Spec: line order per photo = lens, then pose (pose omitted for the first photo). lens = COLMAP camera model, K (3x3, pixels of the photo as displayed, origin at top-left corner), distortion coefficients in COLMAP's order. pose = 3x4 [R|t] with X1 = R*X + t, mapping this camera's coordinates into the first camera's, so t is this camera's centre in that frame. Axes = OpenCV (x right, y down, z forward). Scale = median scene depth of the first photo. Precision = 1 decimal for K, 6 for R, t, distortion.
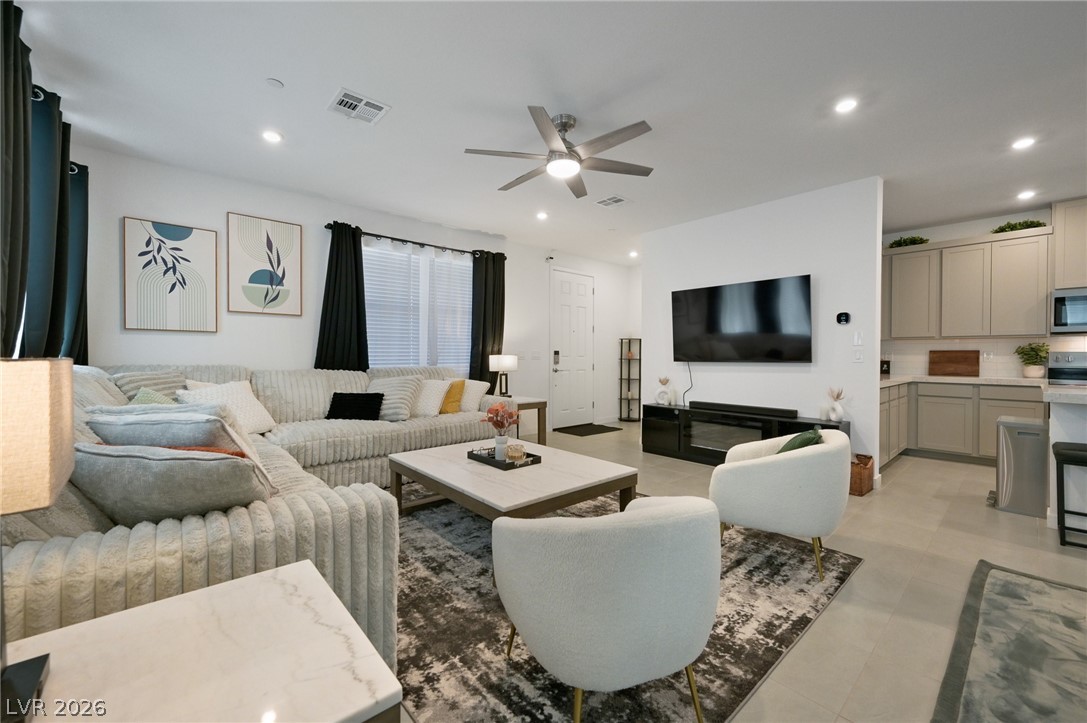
lens RADIAL K [[432.7, 0, 544.9], [0, 432.7, 357.9], [0, 0, 1]] dist [0.001129, 0.001112]
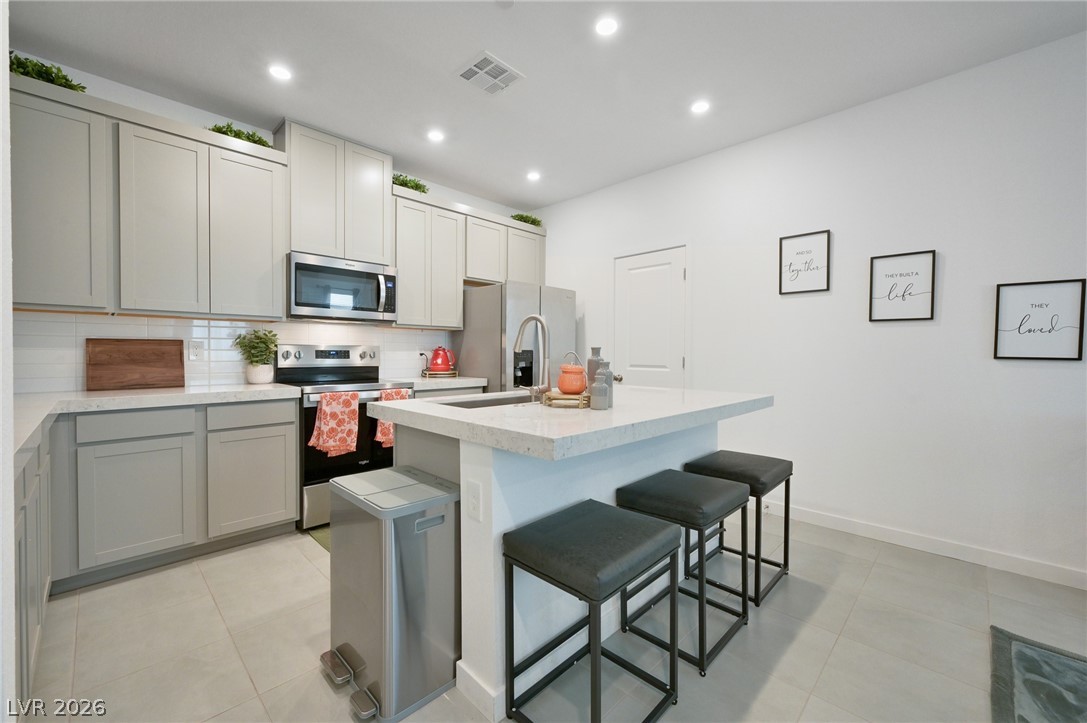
lens RADIAL K [[432.7, 0, 540.4], [0, 432.7, 359.7], [0, 0, 1]] dist [0.001129, 0.001112]
pose [[-0.061778, -0.021403, 0.997860, 0.533195], [0.001792, 0.999766, 0.021555, -0.003949], [-0.998088, 0.003120, -0.061726, 0.737266]]
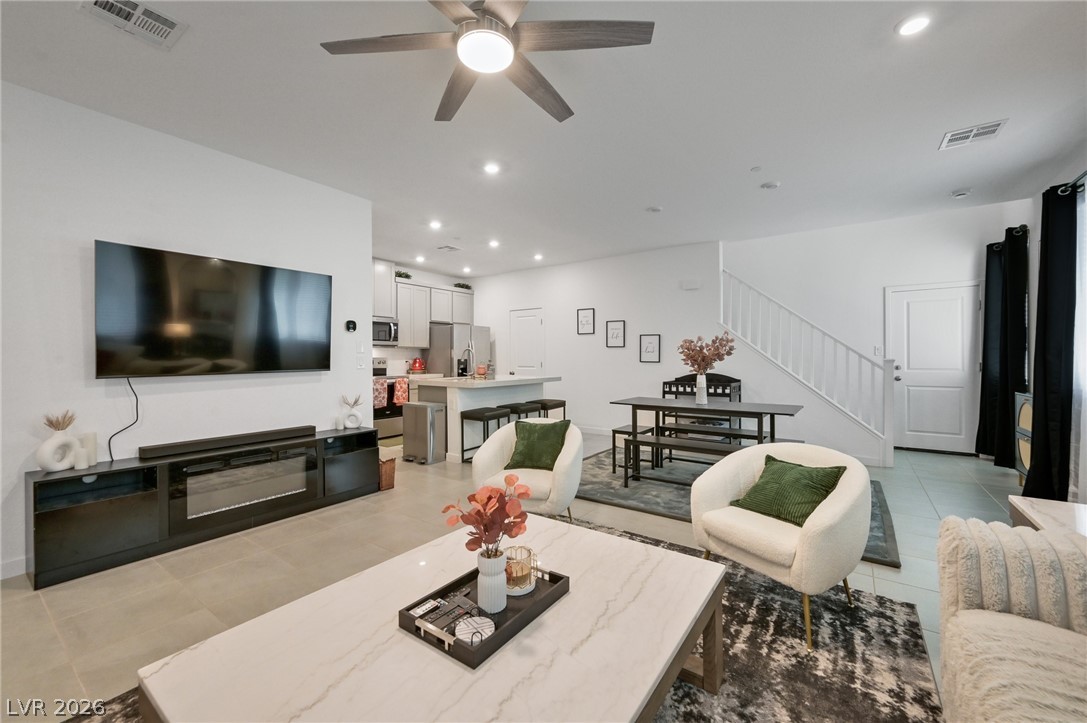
lens RADIAL K [[432.7, 0, 542.7], [0, 432.7, 360.5], [0, 0, 1]] dist [0.001129, 0.001112]
pose [[-0.219702, -0.011340, 0.975501, -0.412247], [0.007800, 0.999880, 0.013380, -0.020748], [-0.975536, 0.010548, -0.219587, 0.788777]]
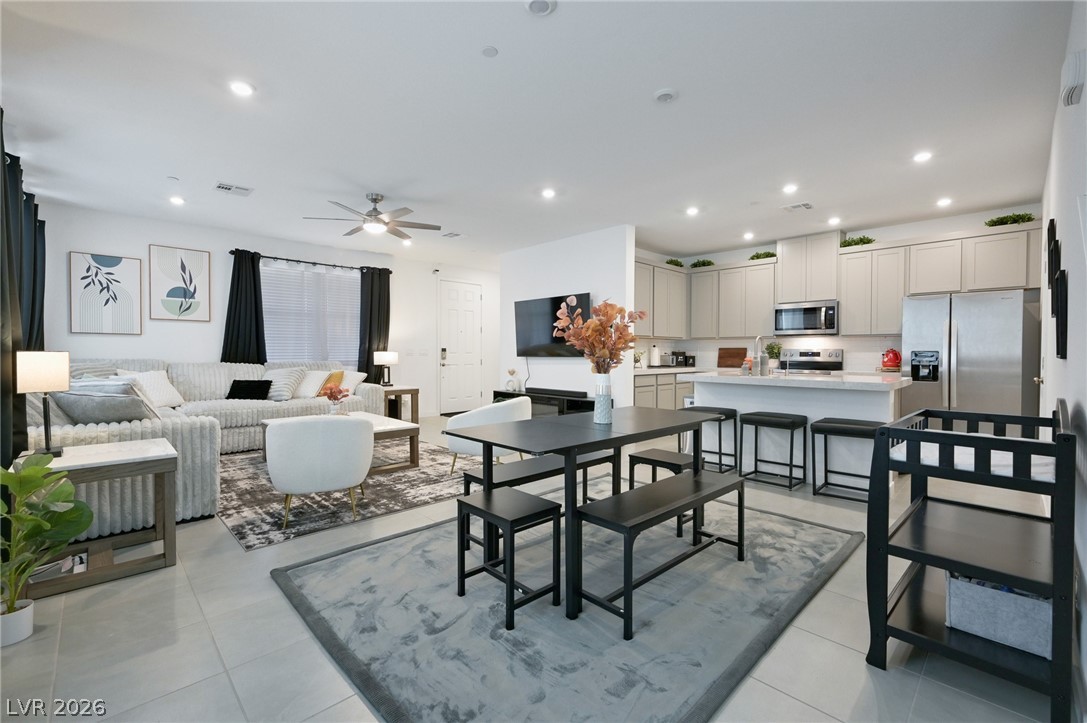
lens RADIAL K [[459.1, 0, 543.5], [0, 459.1, 357.4], [0, 0, 1]] dist [0.001225, -0.001074]
pose [[0.998942, -0.000967, 0.045977, 0.412632], [0.000742, 0.999988, 0.004892, 0.005420], [-0.045981, -0.004853, 0.998931, -0.468453]]
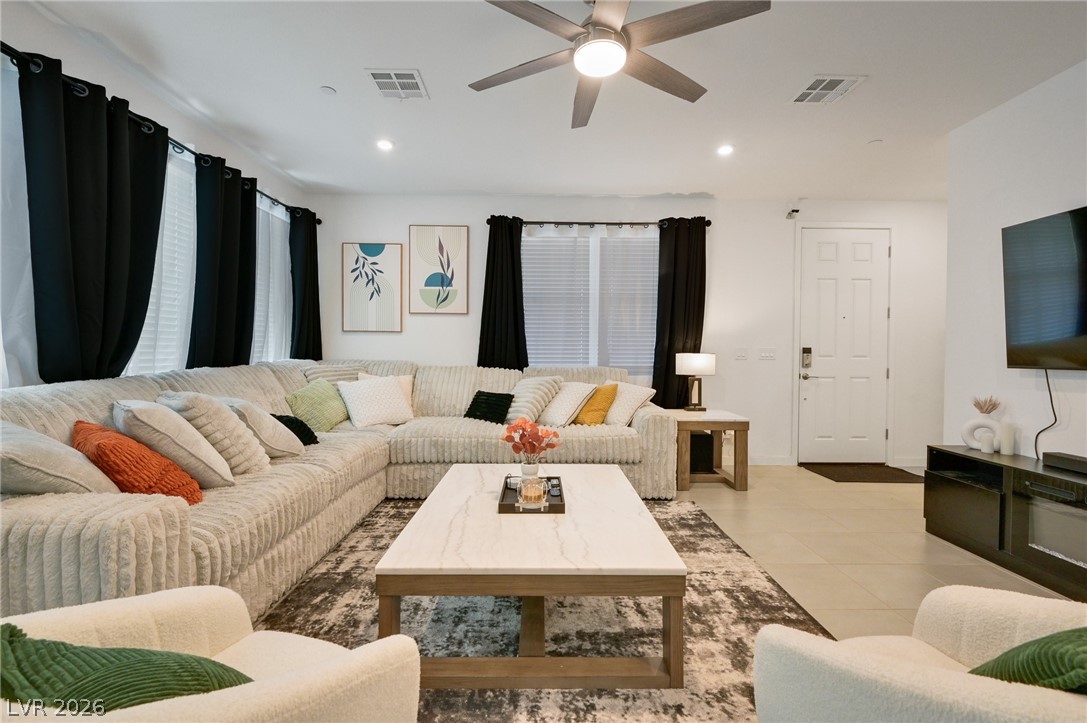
lens RADIAL K [[459.1, 0, 544.0], [0, 459.1, 358.6], [0, 0, 1]] dist [0.001225, -0.001074]
pose [[0.754121, 0.012748, -0.656612, 0.318620], [-0.009111, 0.999918, 0.008949, -0.002990], [0.656672, -0.000766, 0.754176, 0.325456]]
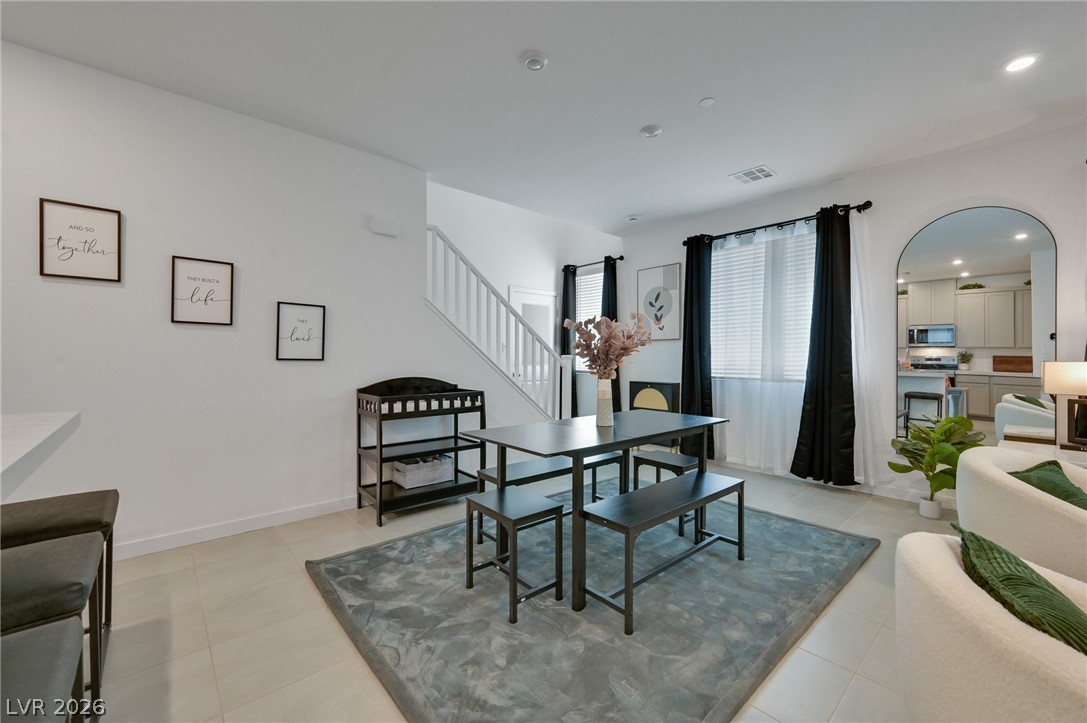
lens RADIAL K [[432.7, 0, 543.5], [0, 432.7, 357.7], [0, 0, 1]] dist [0.001129, 0.001112]
pose [[-0.999969, -0.007618, -0.001768, 0.626075], [-0.007629, 0.999949, 0.006672, -0.003838], [0.001717, 0.006686, -0.999976, 0.834282]]
